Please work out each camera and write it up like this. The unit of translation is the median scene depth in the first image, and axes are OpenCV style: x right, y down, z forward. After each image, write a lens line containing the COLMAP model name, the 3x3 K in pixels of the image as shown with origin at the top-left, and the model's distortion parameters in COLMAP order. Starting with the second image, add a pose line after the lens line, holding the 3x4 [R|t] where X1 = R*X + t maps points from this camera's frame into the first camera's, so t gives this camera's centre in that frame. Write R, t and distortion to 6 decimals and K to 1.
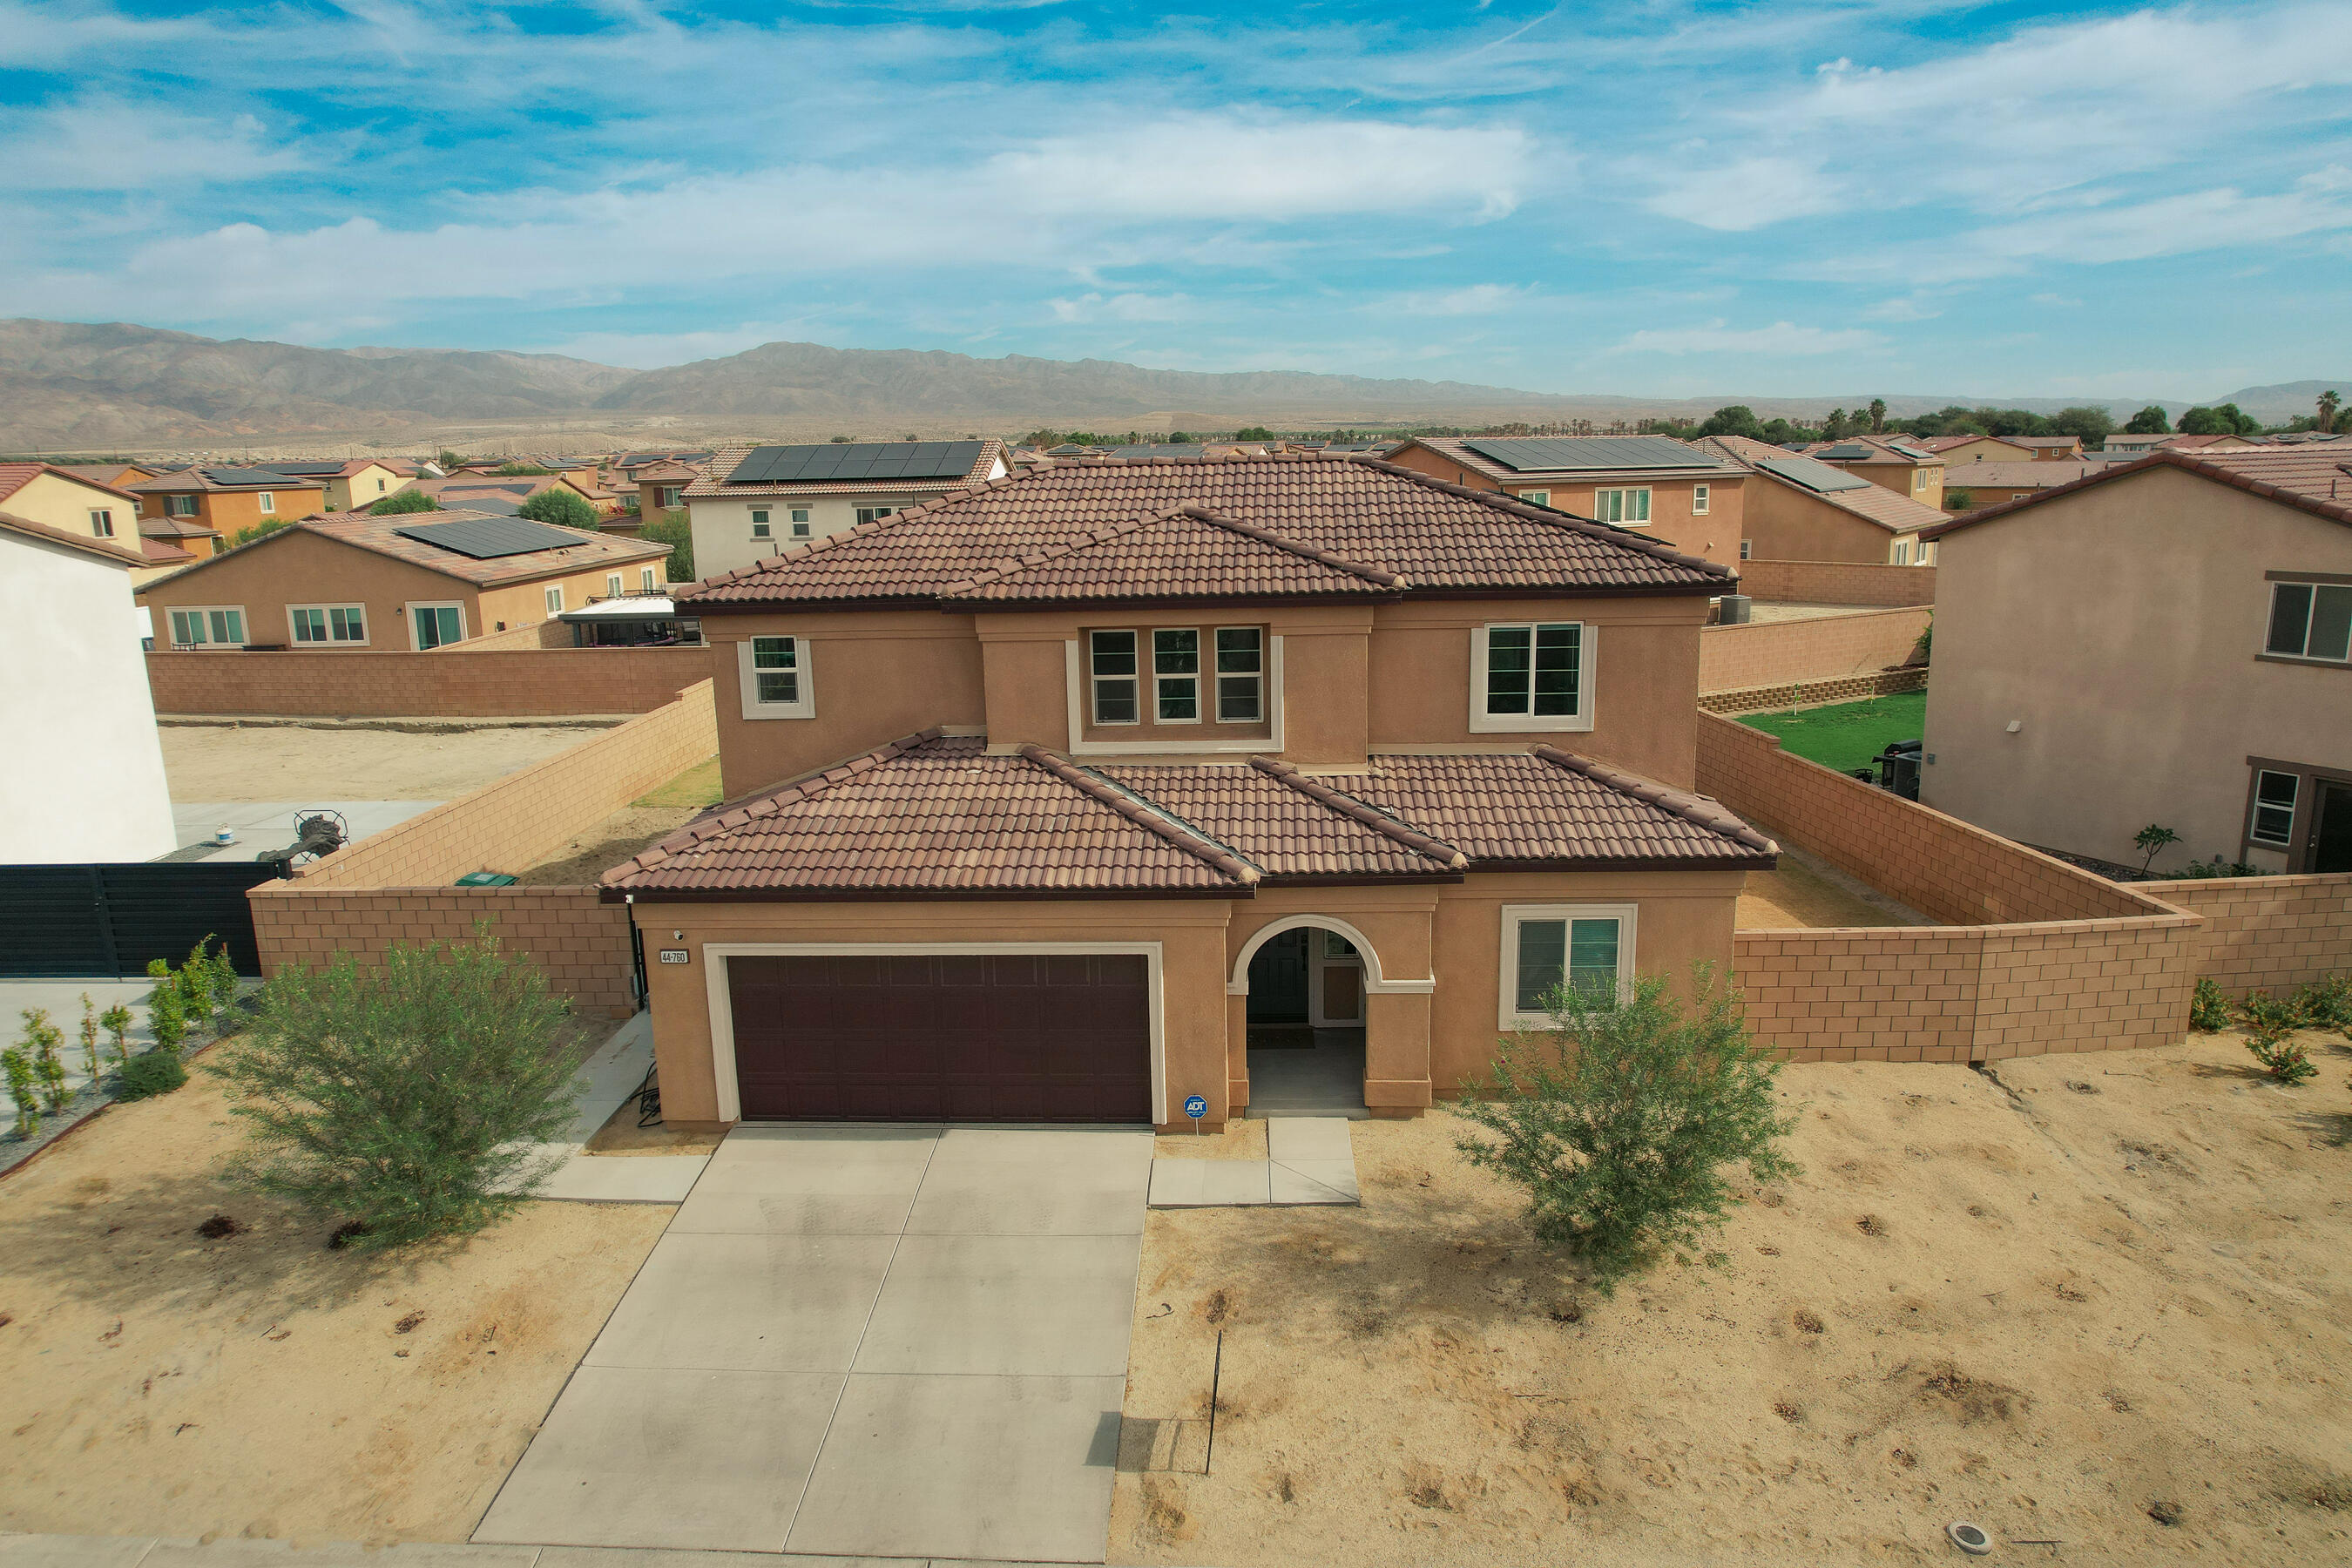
lens RADIAL K [[1505.3, 0, 1176.0], [0, 1505.3, 784.0], [0, 0, 1]] dist [-0.057659, 0.046929]
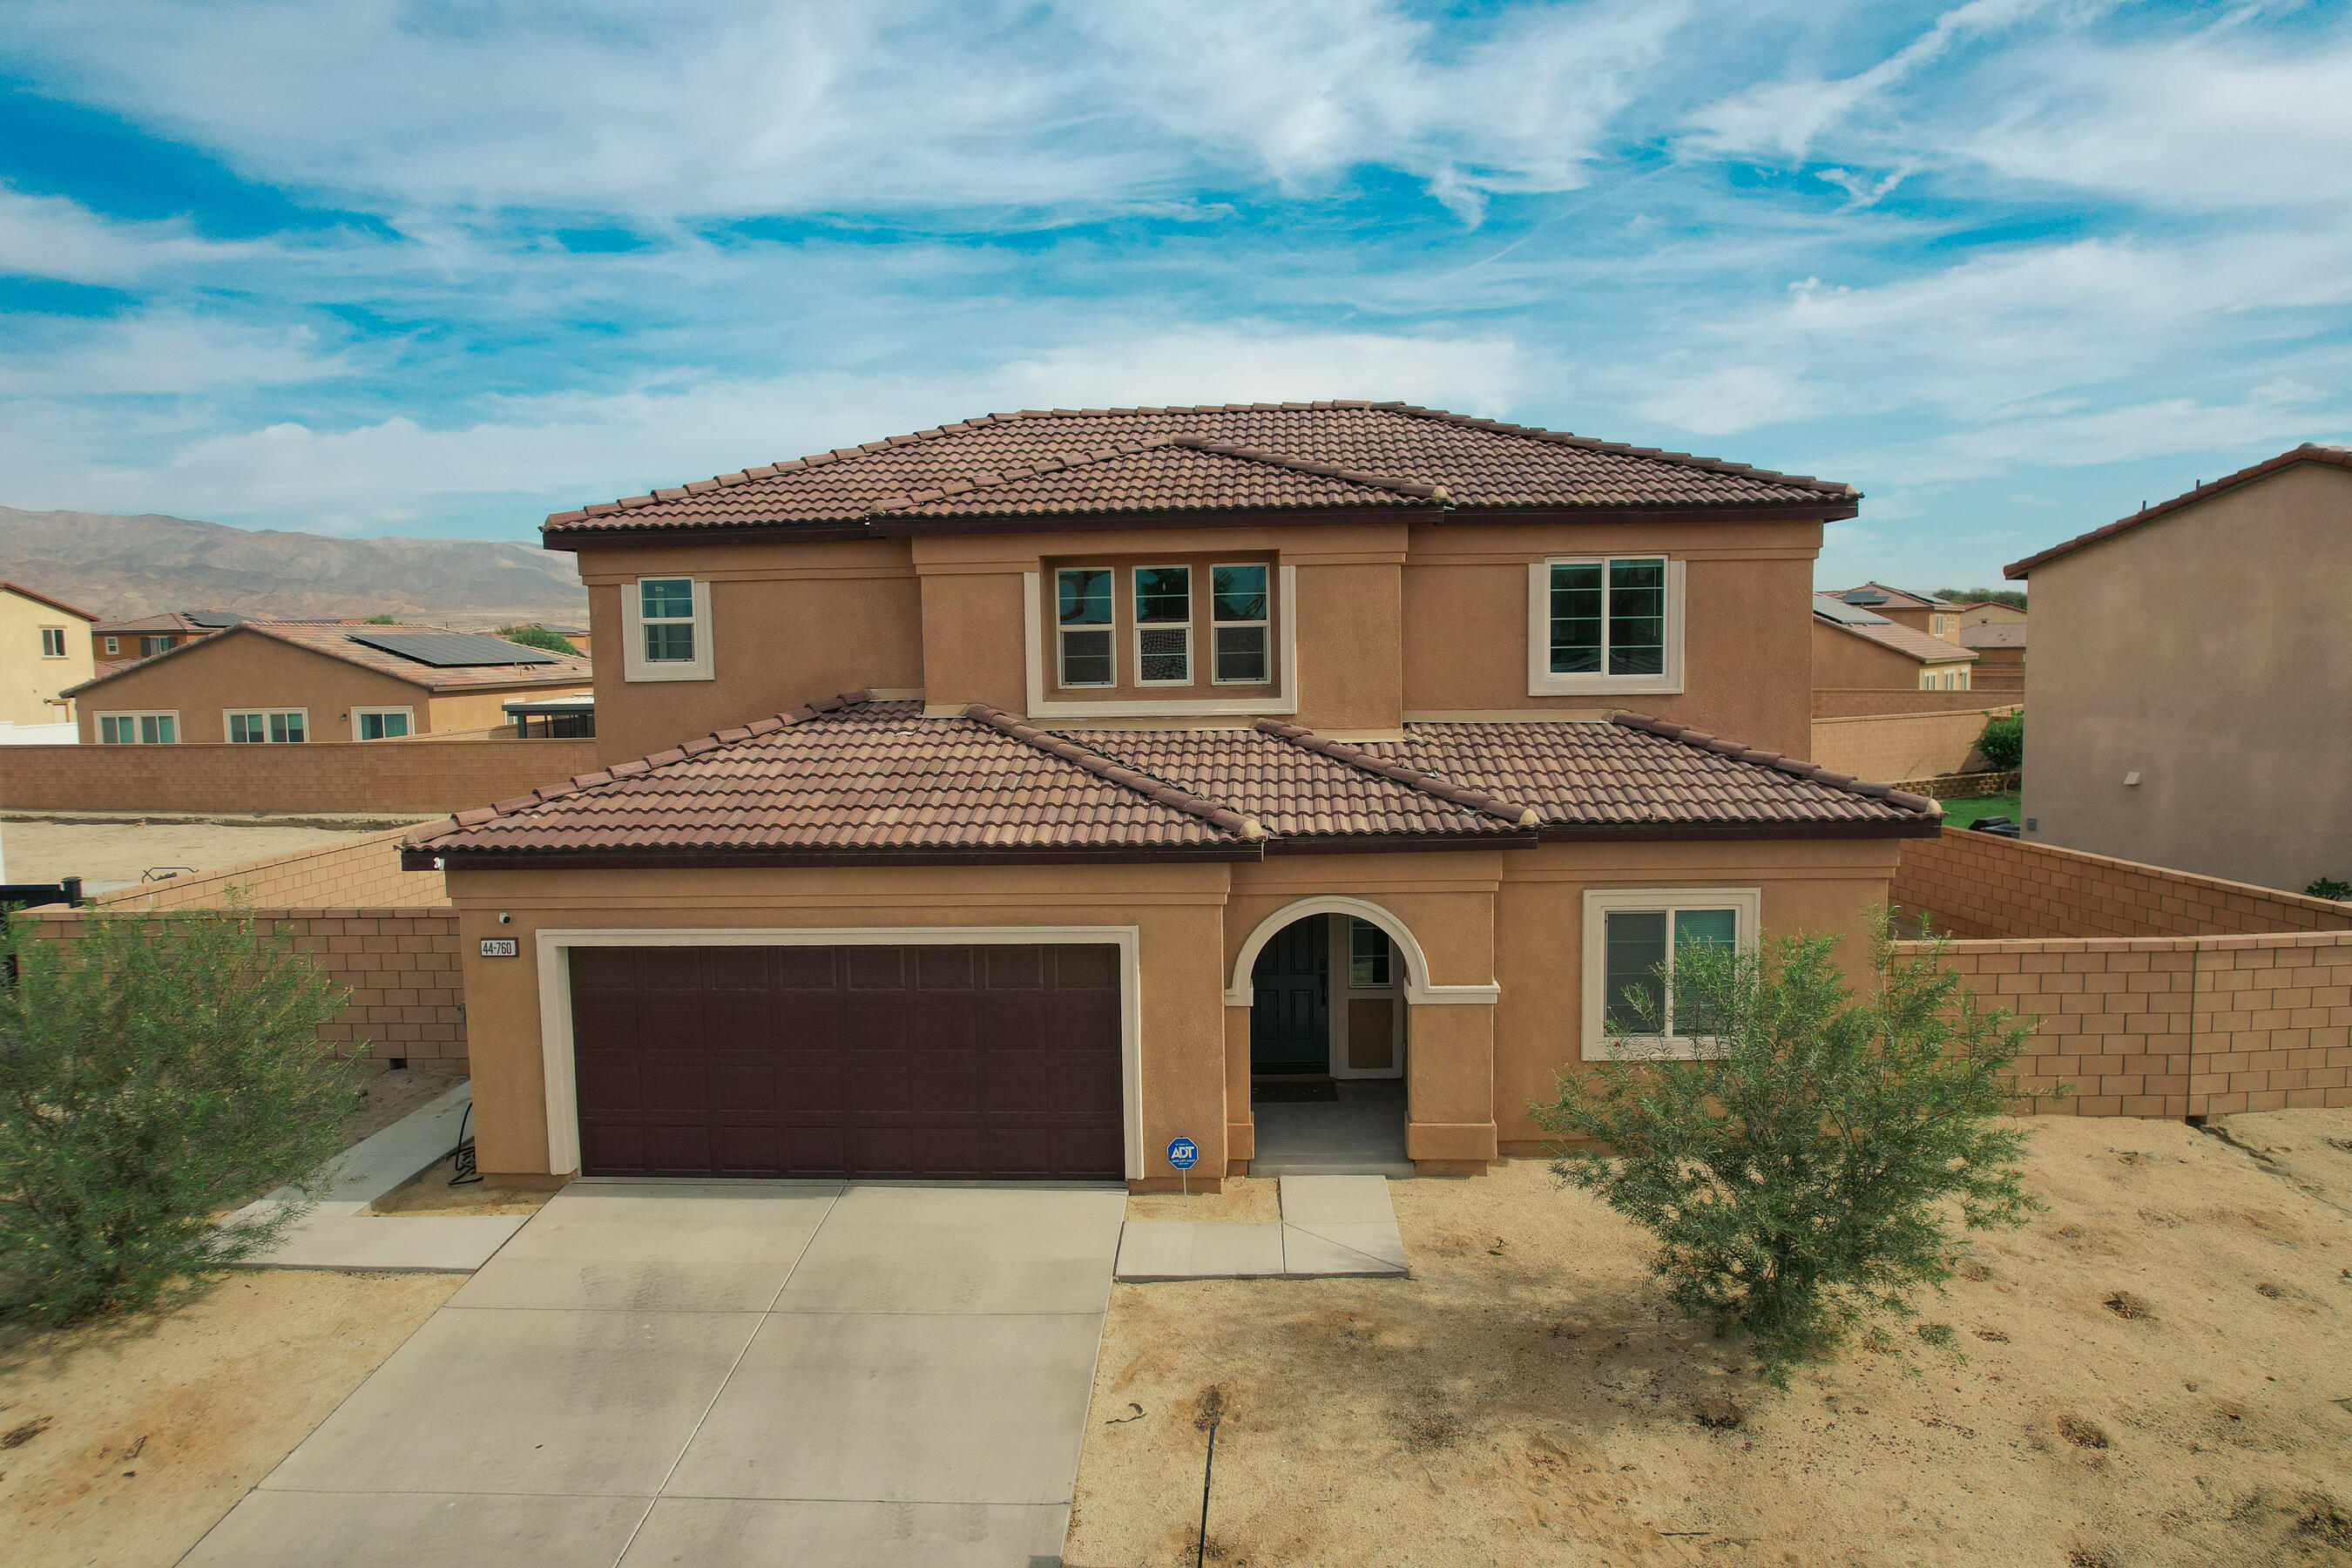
lens RADIAL K [[1500.7, 0, 1179.2], [0, 1500.7, 789.8], [0, 0, 1]] dist [-0.077205, 0.080389]
pose [[0.999994, 0.003386, -0.001191, 0.011348], [-0.003505, 0.992624, -0.121183, 0.123485], [0.000772, 0.121187, 0.992629, 0.237474]]
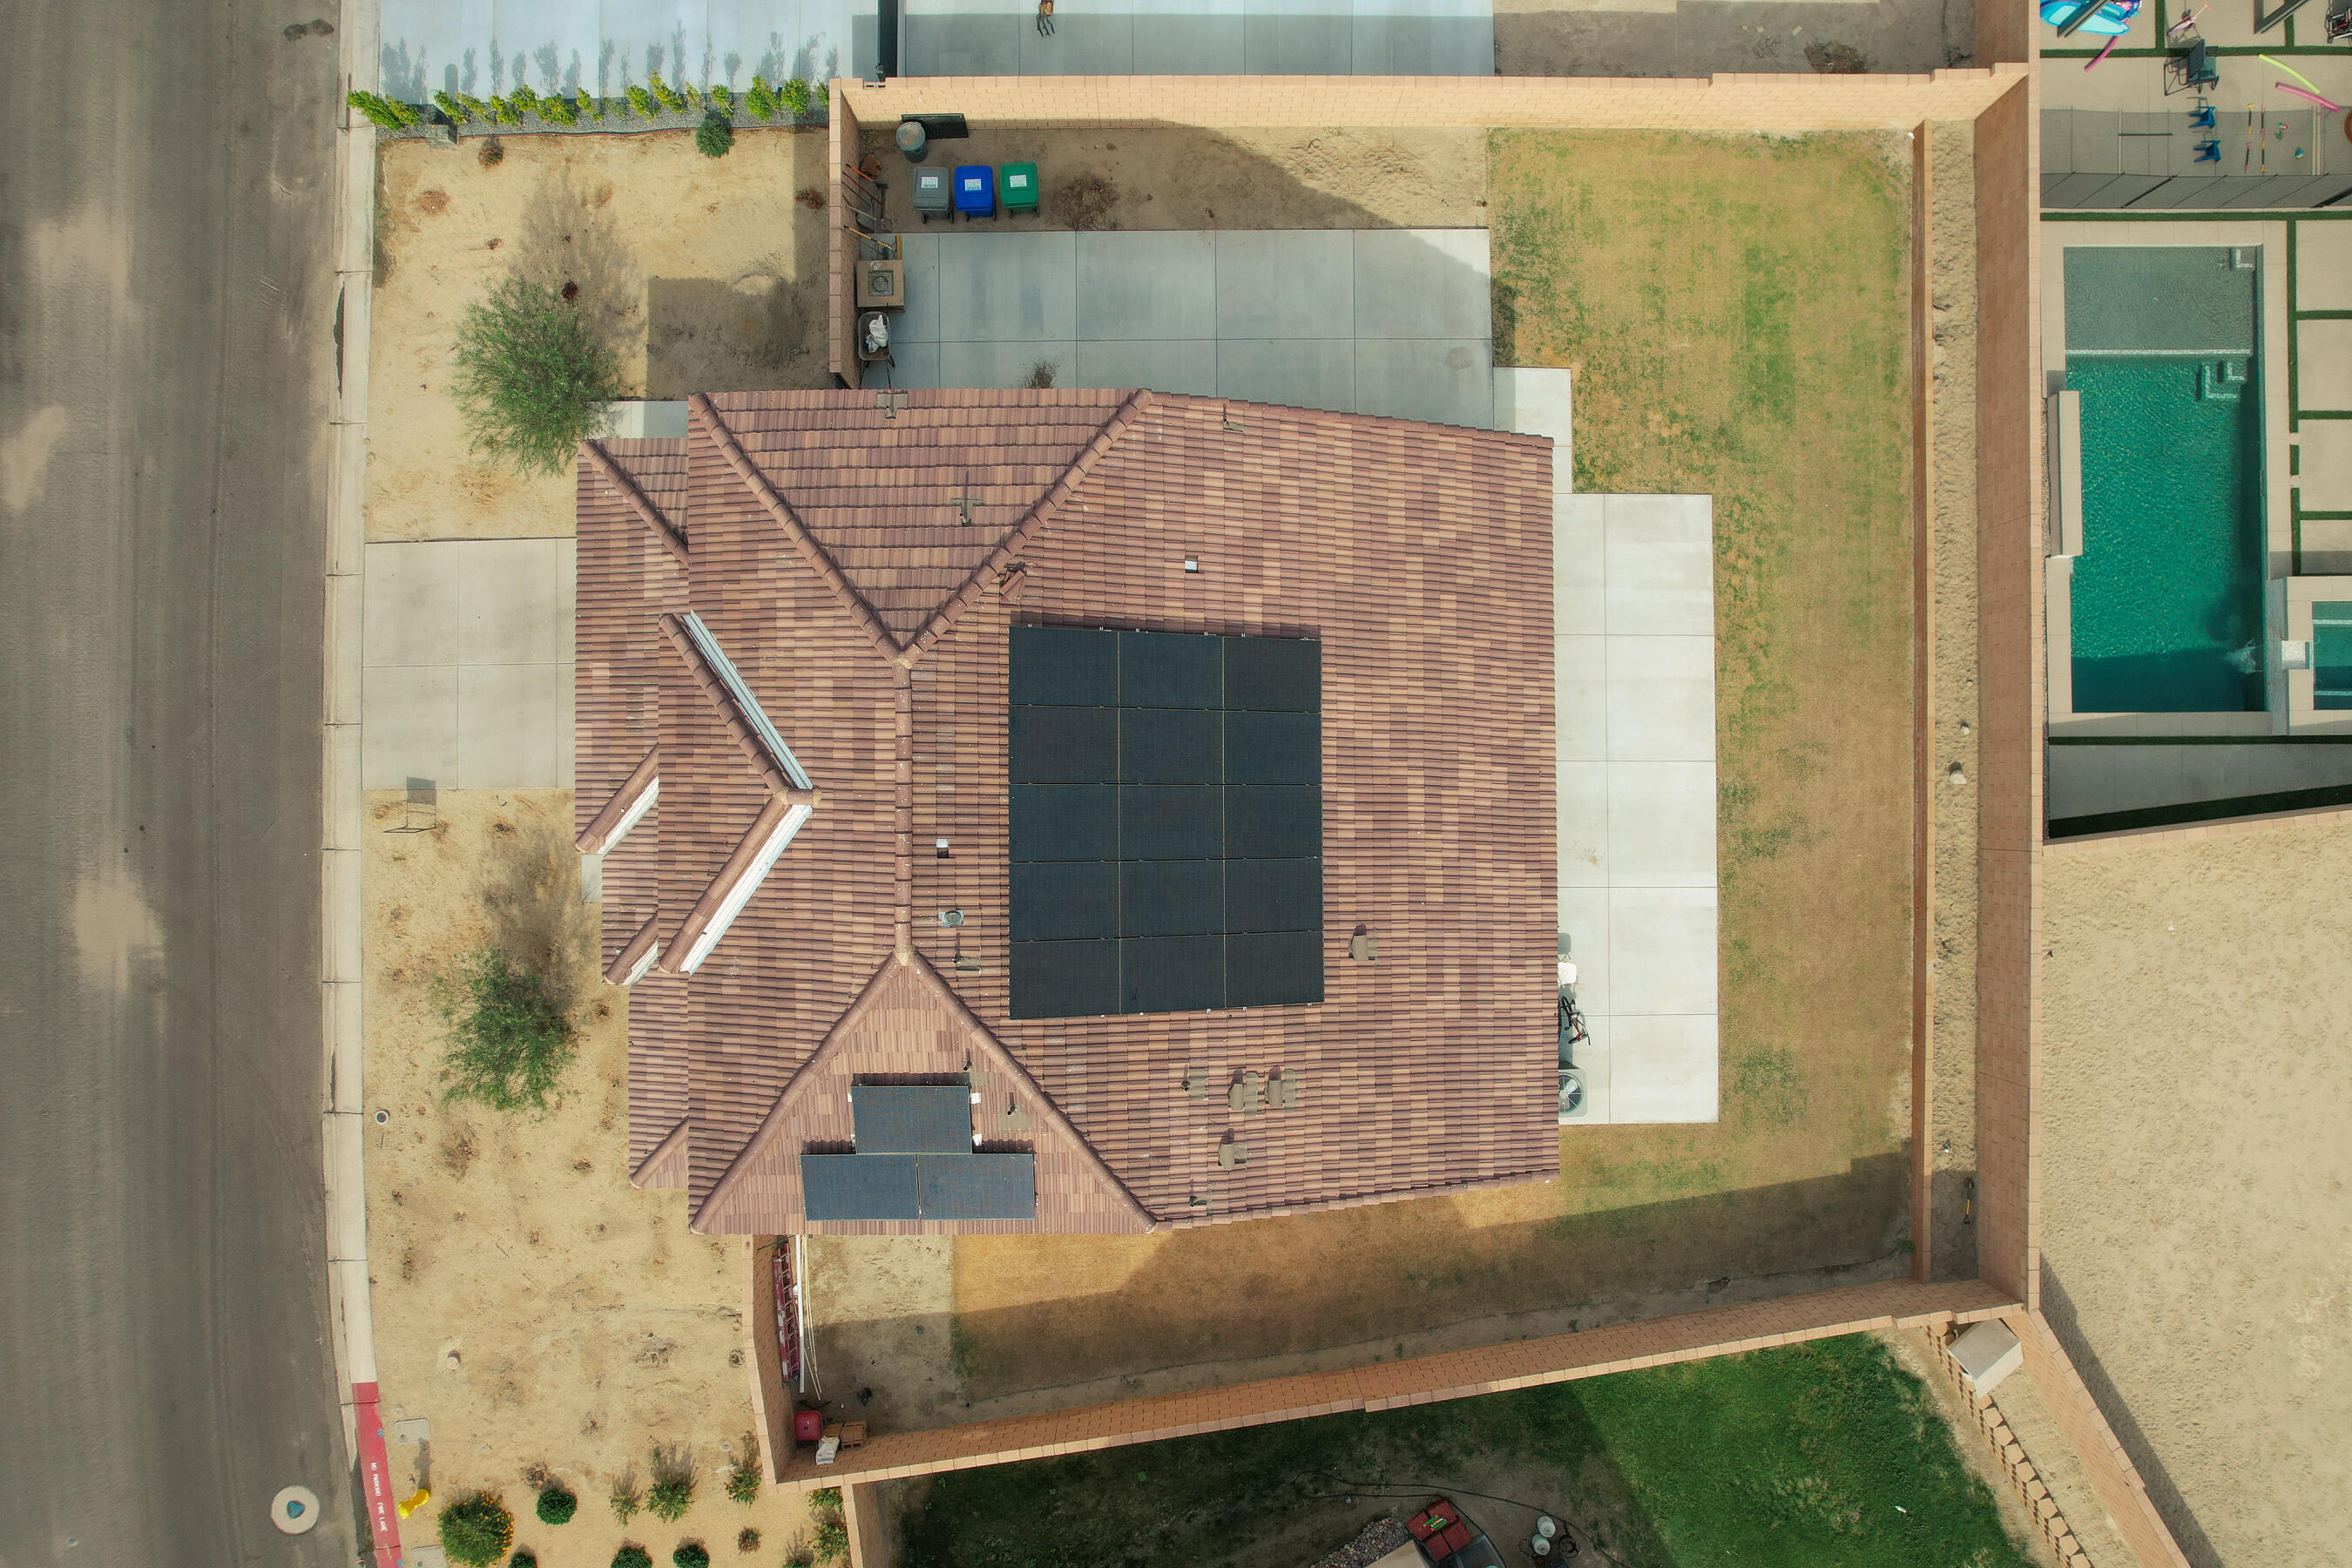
lens RADIAL K [[1505.3, 0, 1176.0], [0, 1505.3, 784.0], [0, 0, 1]] dist [-0.057659, 0.046929]
pose [[0.051750, 0.998659, 0.001652, 0.008988], [-0.214557, 0.009503, 0.976665, -1.561716], [0.975339, -0.050897, 0.214761, 1.208260]]
